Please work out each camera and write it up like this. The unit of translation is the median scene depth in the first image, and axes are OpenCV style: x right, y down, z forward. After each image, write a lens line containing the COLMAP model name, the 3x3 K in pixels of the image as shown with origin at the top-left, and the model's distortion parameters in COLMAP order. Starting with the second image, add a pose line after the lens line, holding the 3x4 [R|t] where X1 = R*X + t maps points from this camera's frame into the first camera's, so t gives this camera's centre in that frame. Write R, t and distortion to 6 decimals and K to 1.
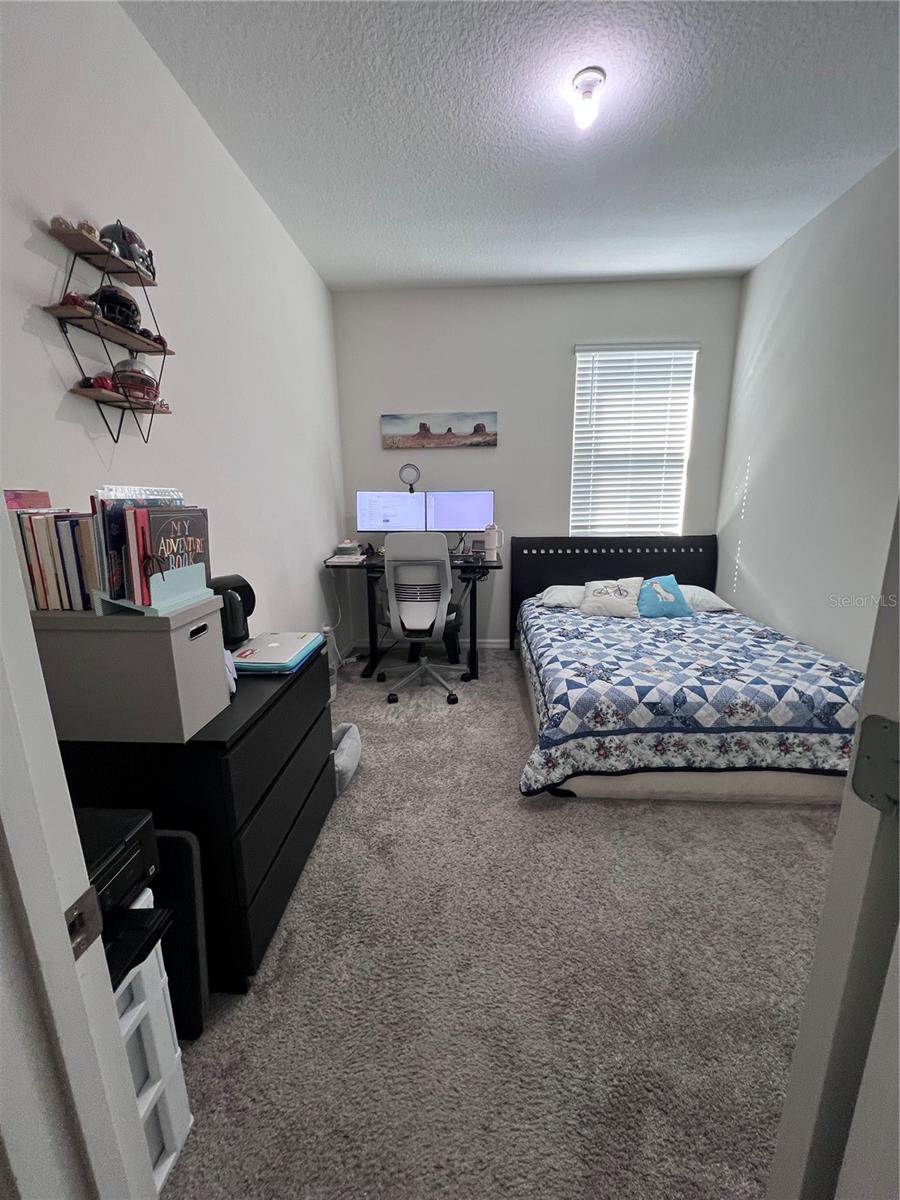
lens RADIAL K [[484.8, 0, 447.1], [0, 484.8, 601.2], [0, 0, 1]] dist [-0.003044, 0.000335]
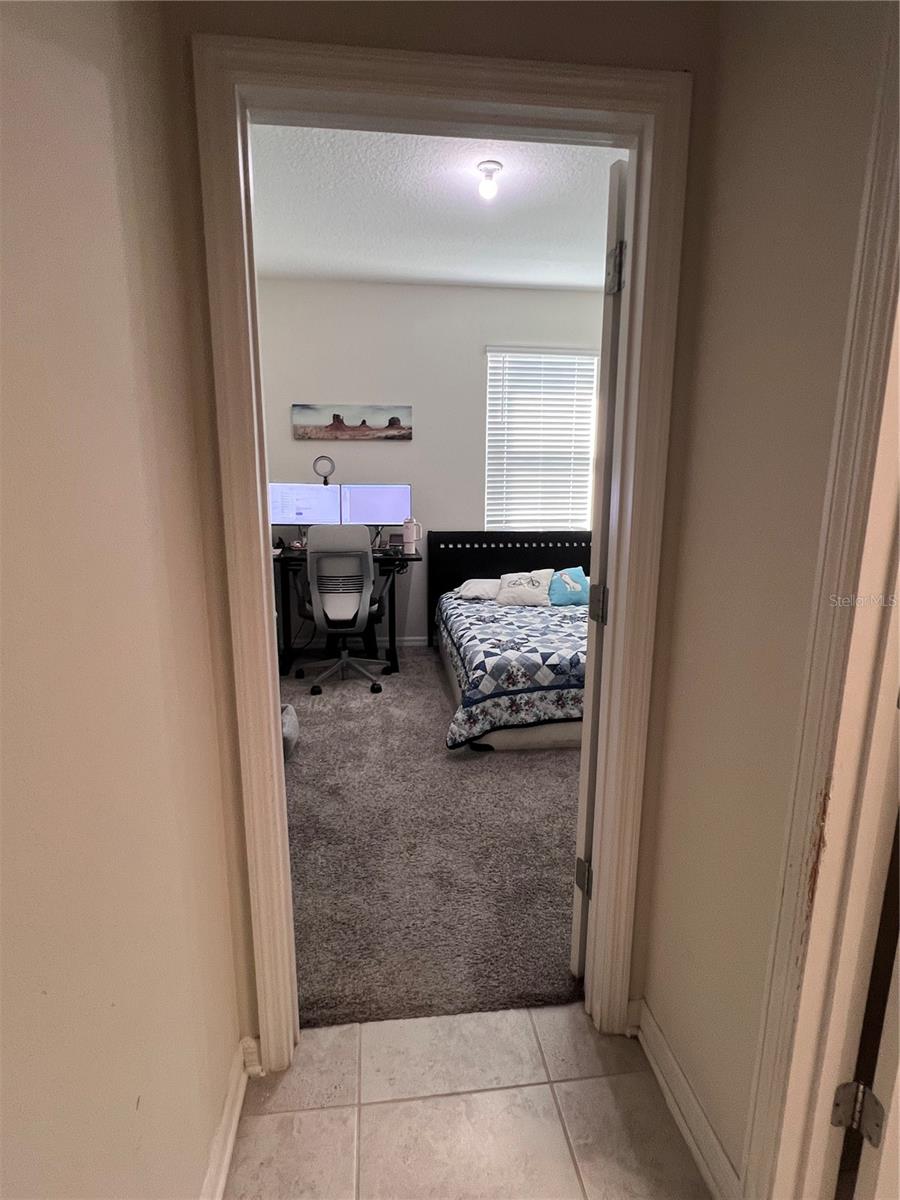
lens RADIAL K [[596.1, 0, 447.3], [0, 596.1, 601.7], [0, 0, 1]] dist [0.000485, -0.000656]
pose [[0.984109, -0.017613, 0.176687, -0.058650], [0.021616, 0.999551, -0.020758, 0.047832], [-0.176242, 0.024247, 0.984048, -0.256528]]
